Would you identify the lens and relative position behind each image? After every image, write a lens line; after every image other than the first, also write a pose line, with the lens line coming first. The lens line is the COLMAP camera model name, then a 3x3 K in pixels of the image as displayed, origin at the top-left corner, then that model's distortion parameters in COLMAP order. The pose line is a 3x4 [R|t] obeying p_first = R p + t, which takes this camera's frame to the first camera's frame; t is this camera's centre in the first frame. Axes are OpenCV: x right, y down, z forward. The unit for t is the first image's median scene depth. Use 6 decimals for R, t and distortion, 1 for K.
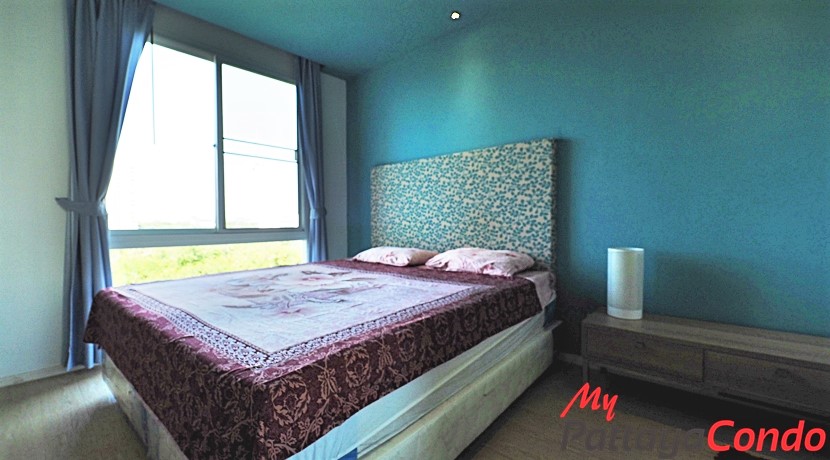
lens RADIAL K [[345.4, 0, 415.4], [0, 345.4, 230.1], [0, 0, 1]] dist [-0.002052, -0.000232]
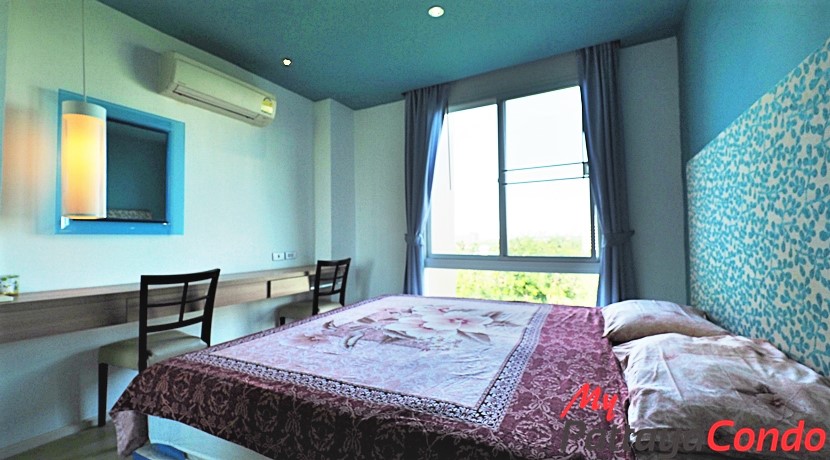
lens RADIAL K [[345.4, 0, 414.9], [0, 345.4, 228.2], [0, 0, 1]] dist [-0.002052, -0.000232]
pose [[0.225001, -0.027229, -0.973978, 0.480169], [-0.018642, 0.999306, -0.032244, -0.059286], [0.974180, 0.025411, 0.224337, 0.587614]]
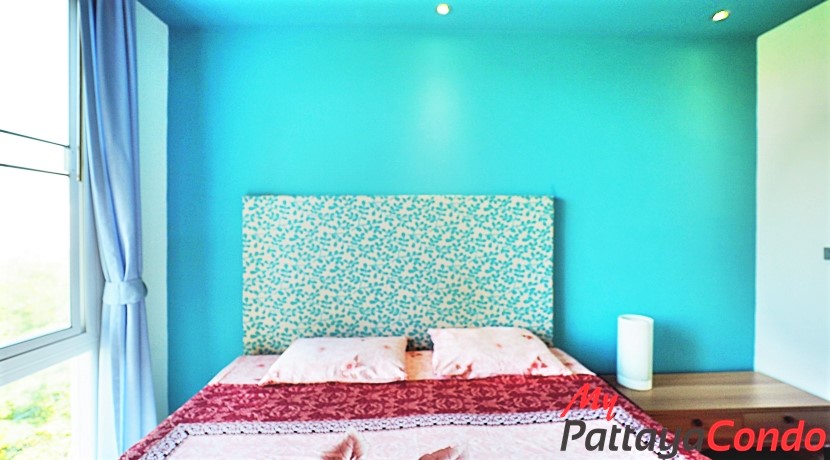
lens RADIAL K [[345.4, 0, 415.7], [0, 345.4, 224.3], [0, 0, 1]] dist [-0.002052, -0.000232]
pose [[0.726115, 0.011252, 0.687481, -0.445626], [0.013757, 0.999428, -0.030887, -0.159719], [-0.687436, 0.031885, 0.725545, 0.555241]]
